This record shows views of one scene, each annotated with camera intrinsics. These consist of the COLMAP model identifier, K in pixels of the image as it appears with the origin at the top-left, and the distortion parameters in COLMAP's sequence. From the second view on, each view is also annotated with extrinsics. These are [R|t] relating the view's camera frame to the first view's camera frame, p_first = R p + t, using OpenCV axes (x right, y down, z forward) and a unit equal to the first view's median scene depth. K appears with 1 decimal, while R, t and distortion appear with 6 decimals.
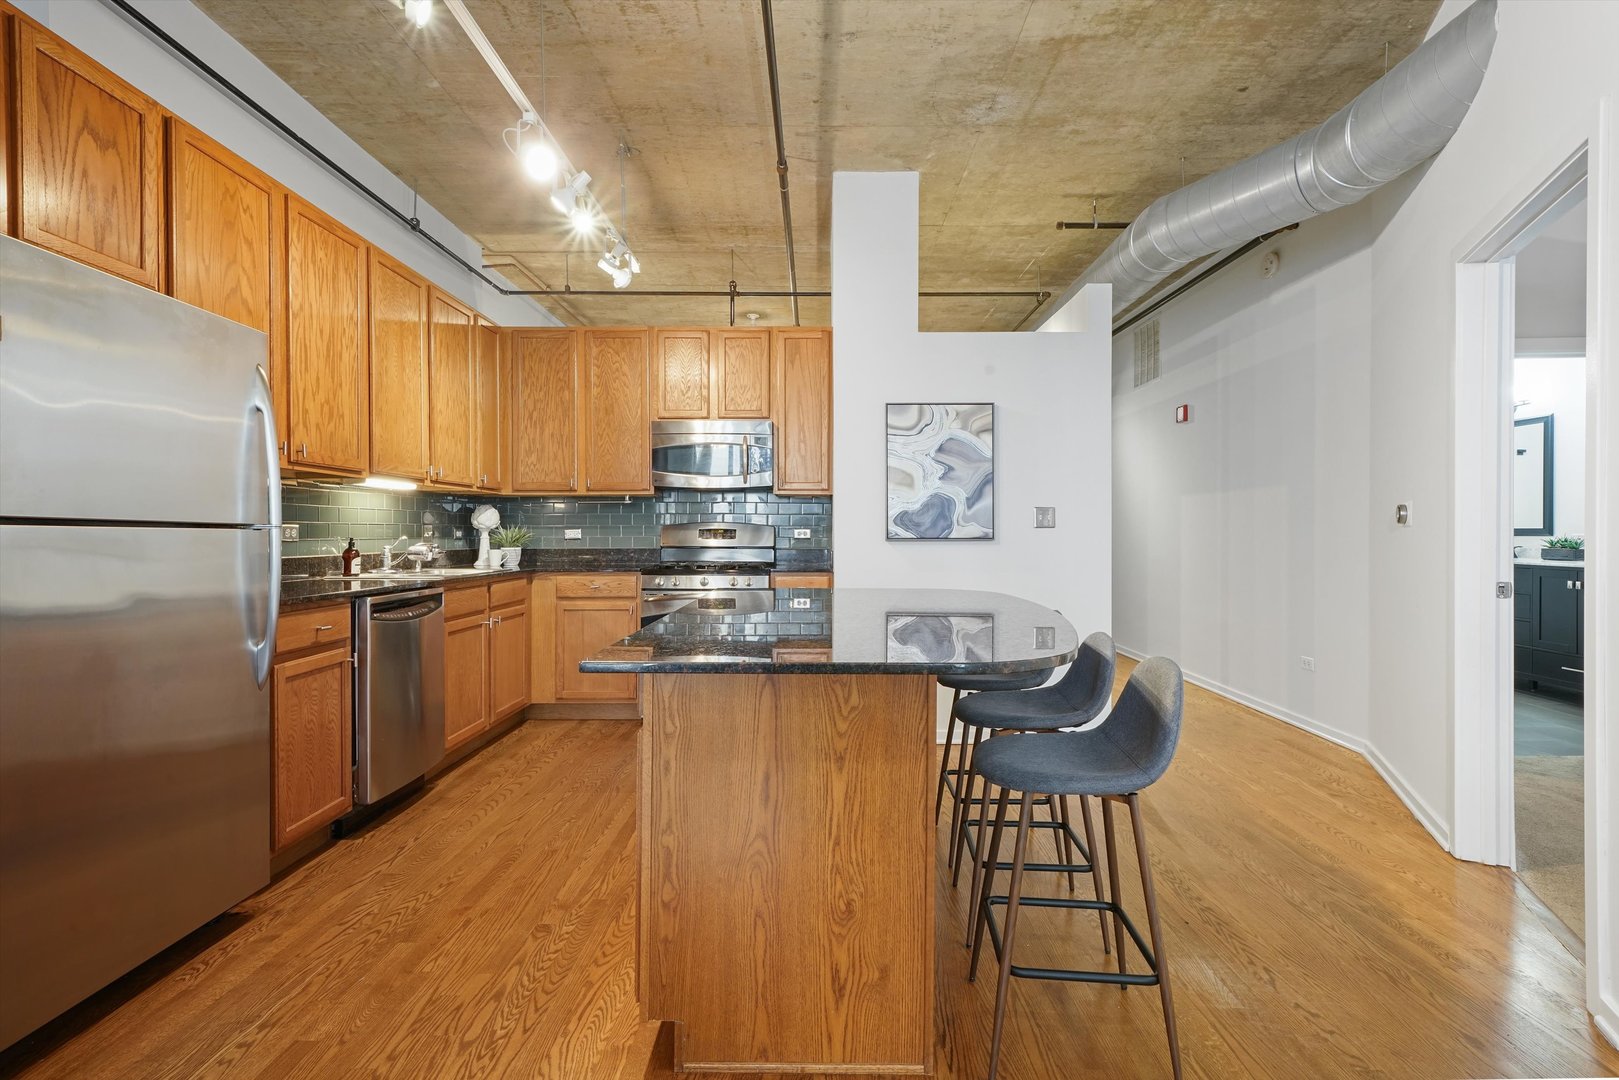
lens RADIAL K [[763.7, 0, 812.4], [0, 763.7, 537.3], [0, 0, 1]] dist [0.000639, 0.004965]
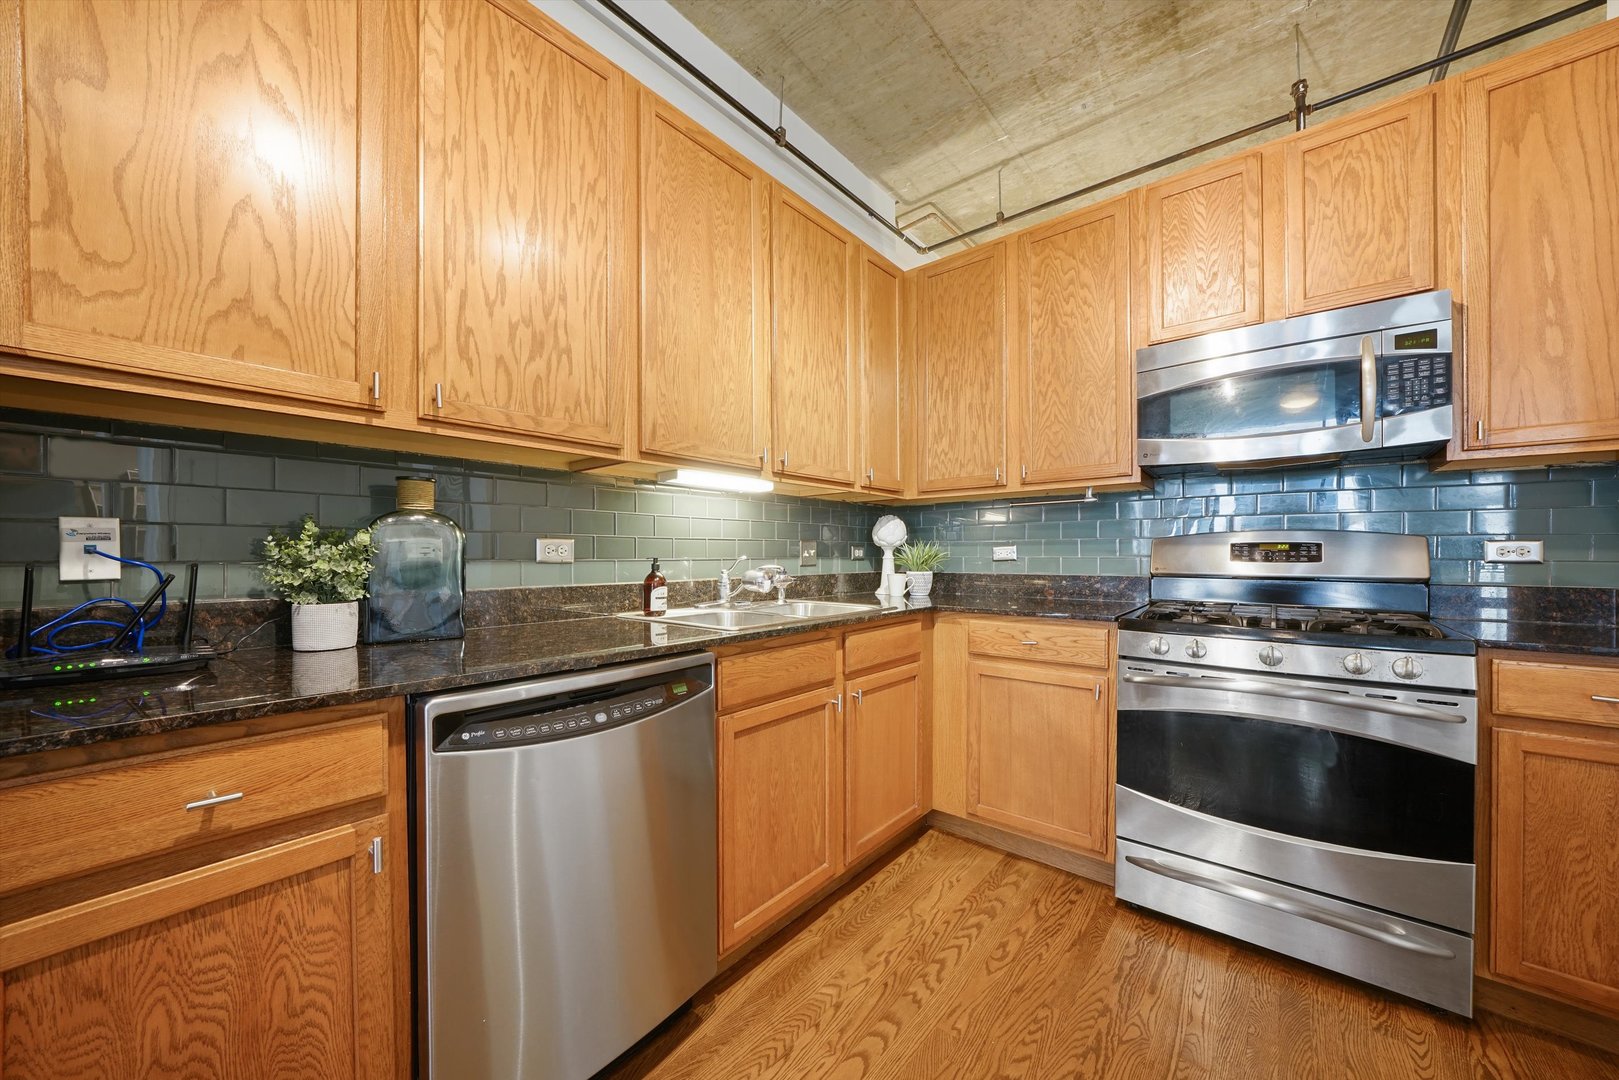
lens RADIAL K [[576.6, 0, 804.9], [0, 576.6, 555.7], [0, 0, 1]] dist [-0.010396, 0.000203]
pose [[0.768221, -0.000039, -0.640184, -0.154836], [-0.001793, 0.999996, -0.002213, -0.000479], [0.640182, 0.002848, 0.768218, 0.630923]]
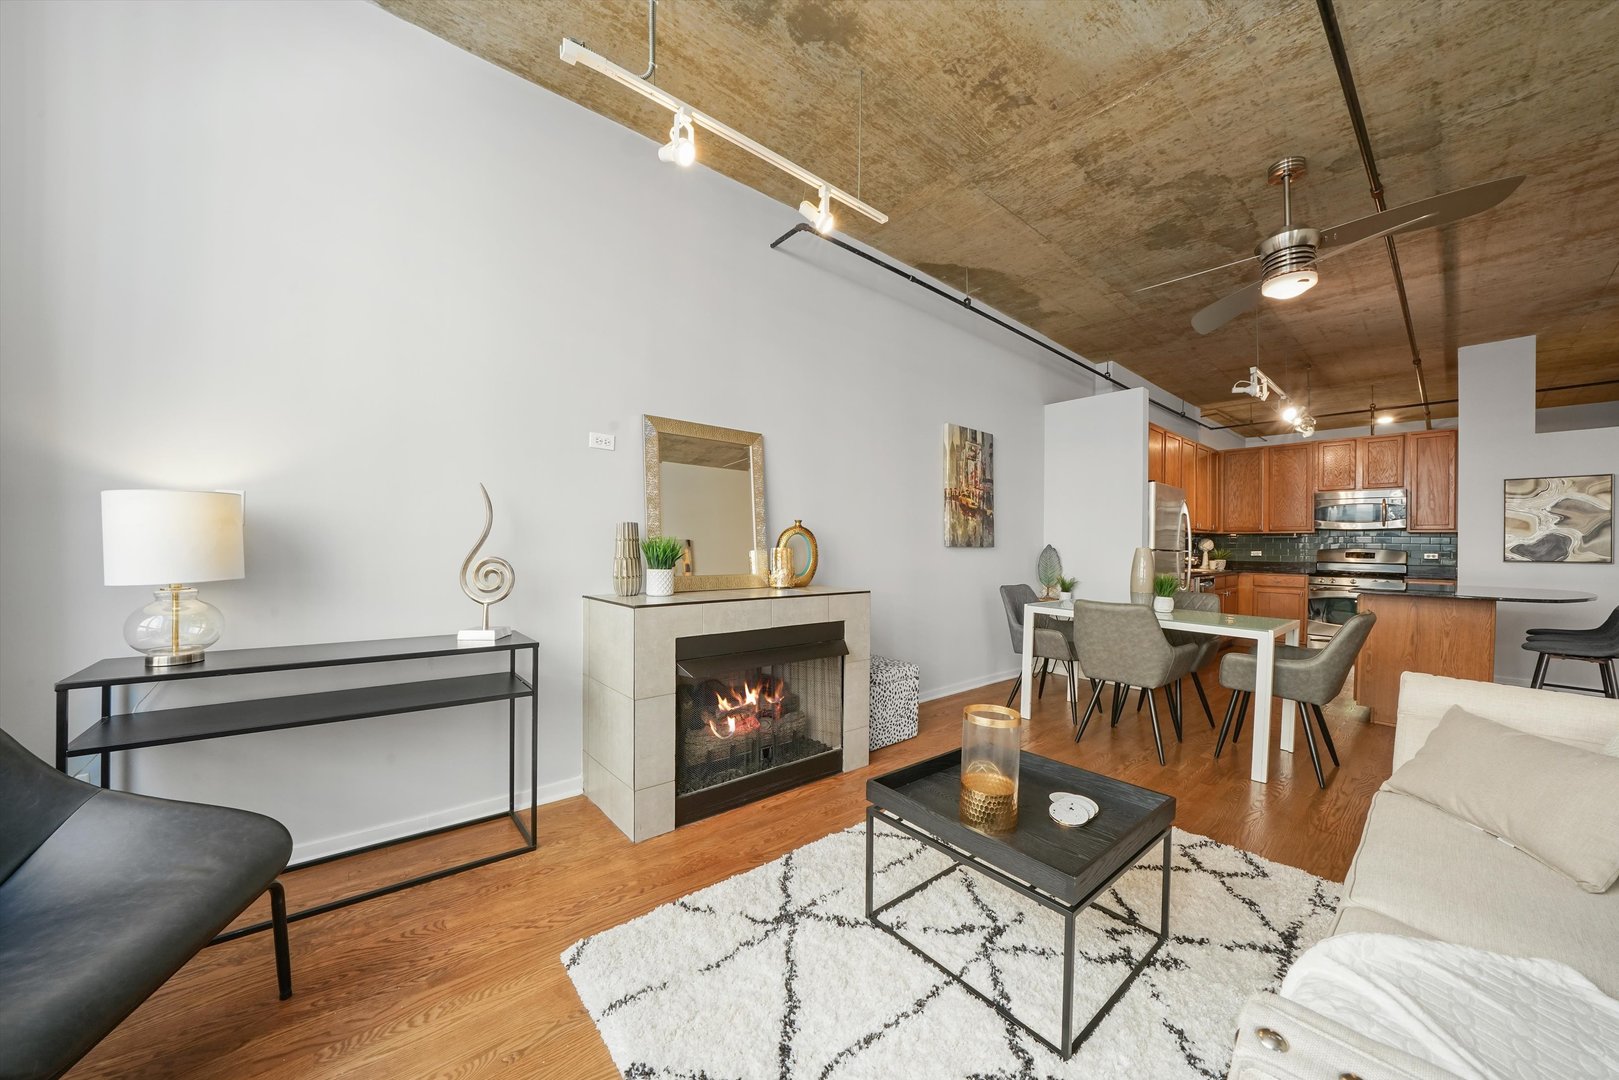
lens RADIAL K [[564.7, 0, 842.6], [0, 564.7, 542.6], [0, 0, 1]] dist [-0.001204, 0.000070]
pose [[0.680429, 0.005971, -0.732790, 0.017045], [-0.017062, 0.999825, -0.007696, -0.004226], [0.732616, 0.017739, 0.680411, -0.913144]]
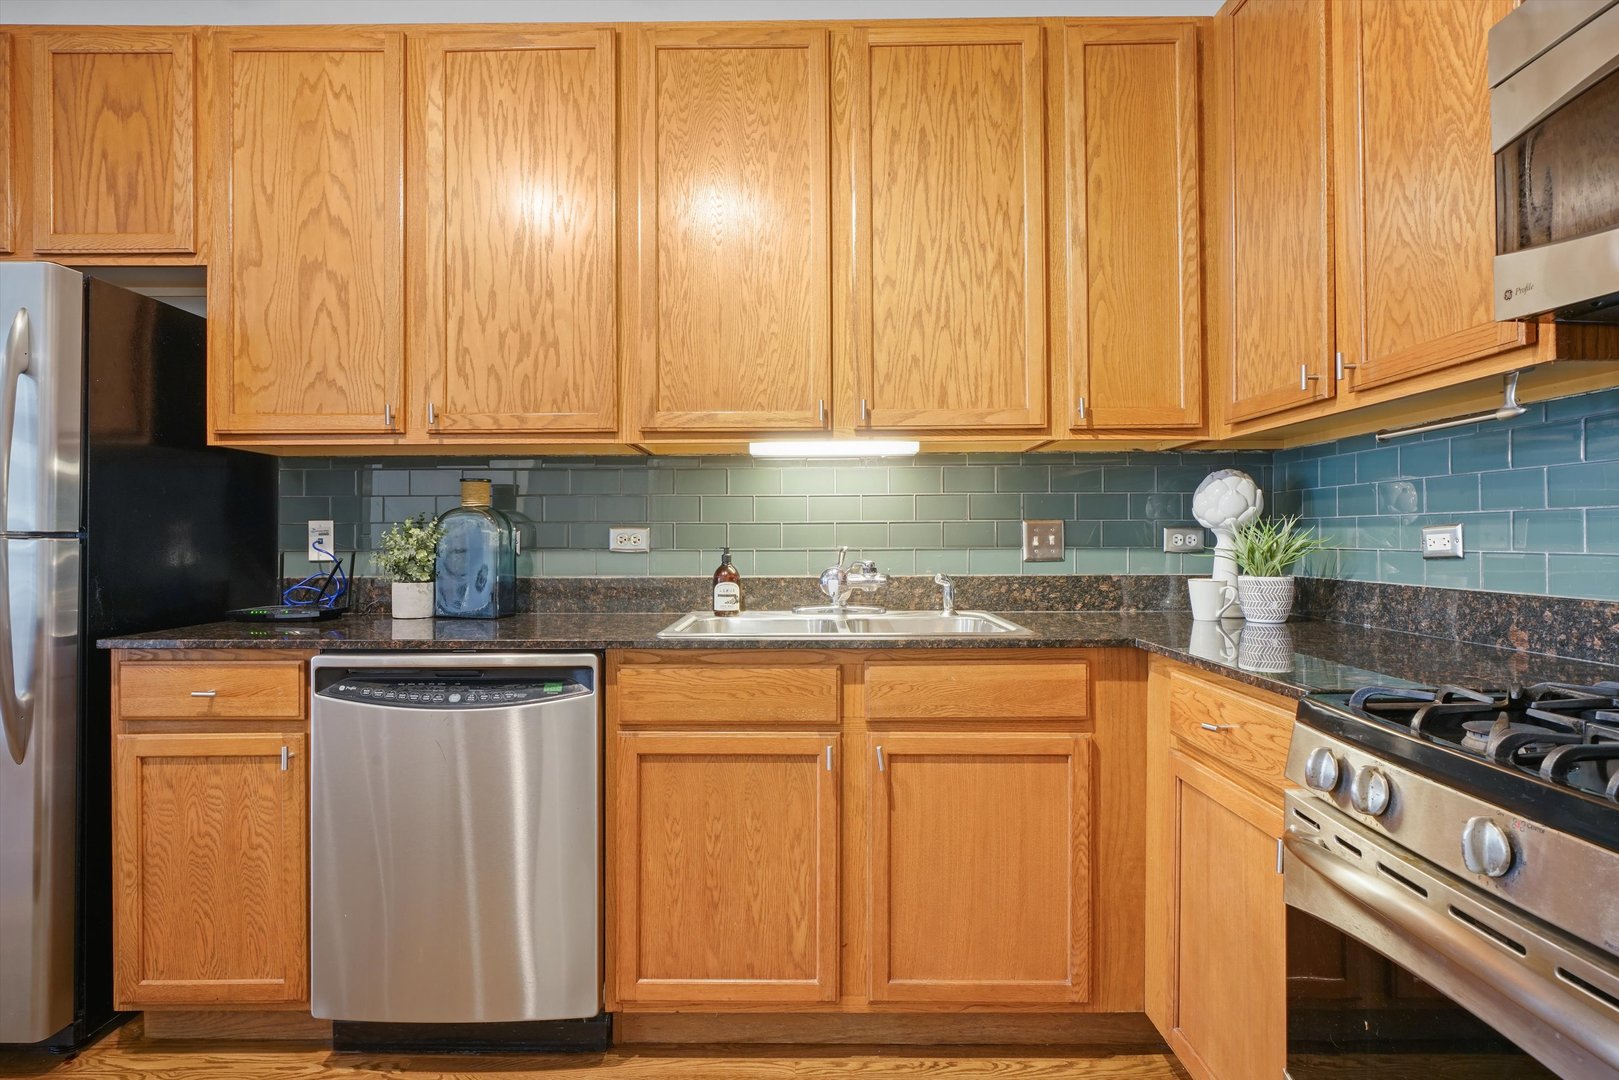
lens RADIAL K [[864.2, 0, 807.3], [0, 864.2, 532.4], [0, 0, 1]] dist [-0.005742, -0.000601]
pose [[-0.000838, -0.006145, -0.999981, 0.045749], [-0.002128, 0.999979, -0.006144, -0.006770], [0.999997, 0.002123, -0.000852, 0.971892]]
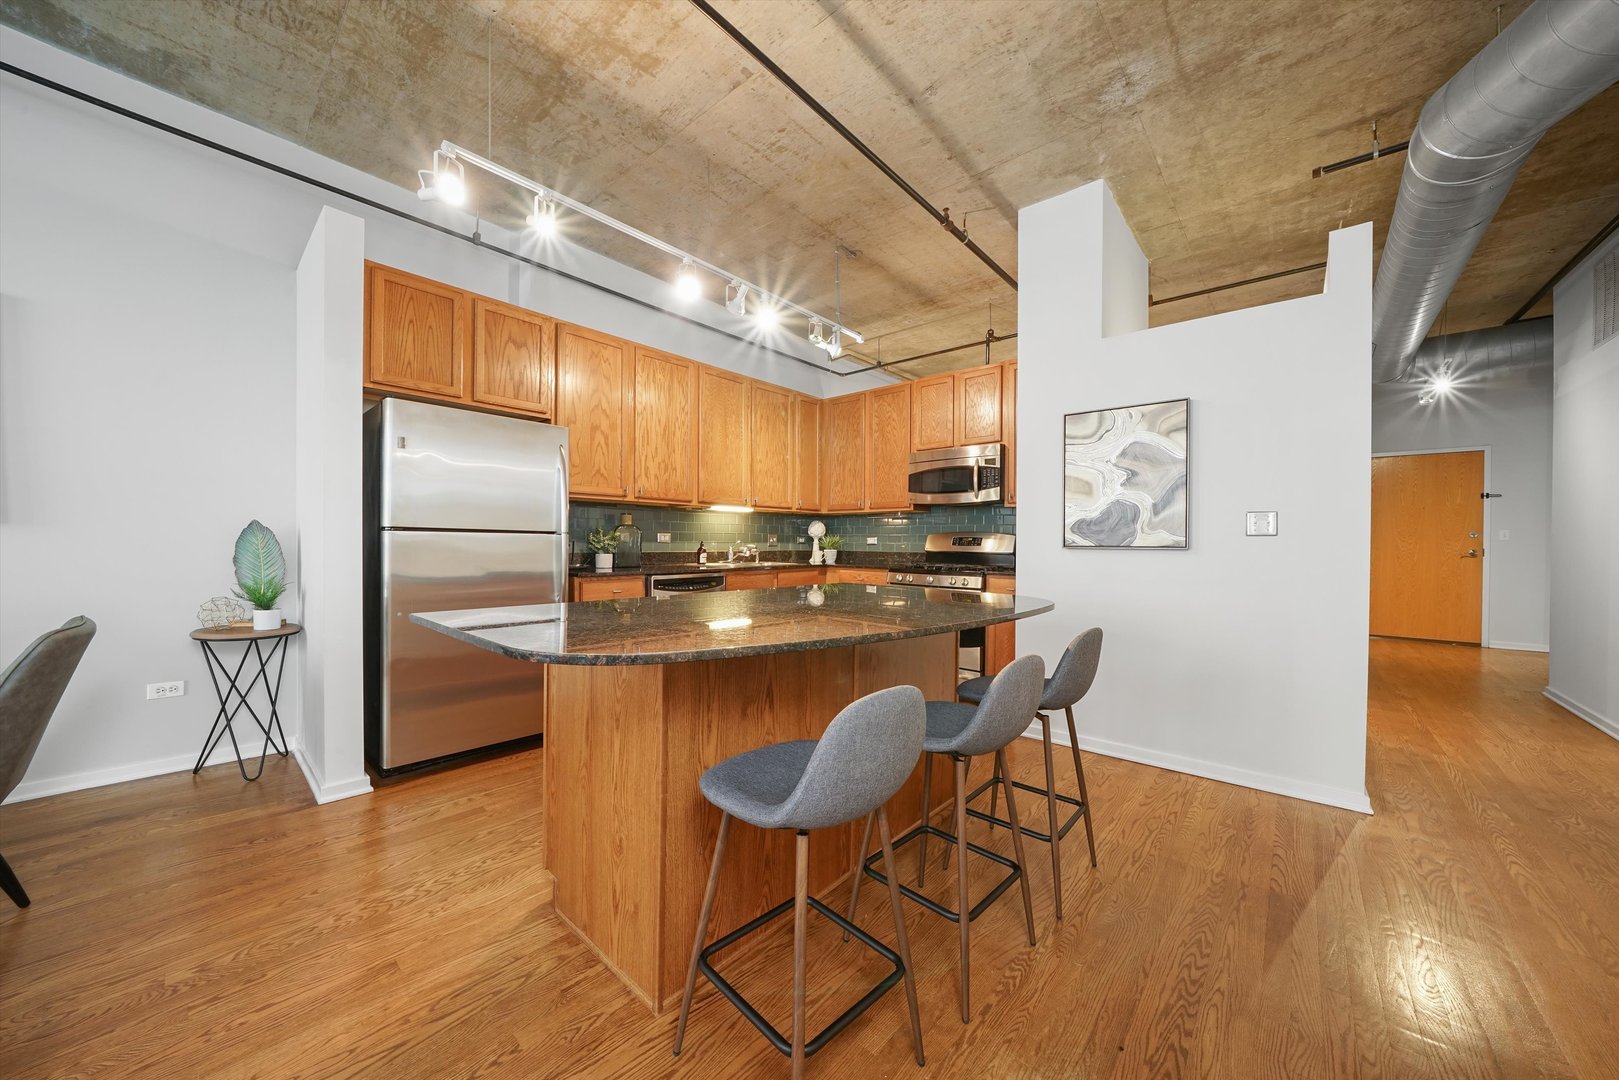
lens RADIAL K [[557.5, 0, 804.5], [0, 557.5, 546.5], [0, 0, 1]] dist [-0.016883, -0.000117]
pose [[0.752959, 0.012802, -0.657943, 0.335658], [-0.012162, 0.999911, 0.005537, 0.002377], [0.657955, 0.003833, 0.753047, 0.212037]]
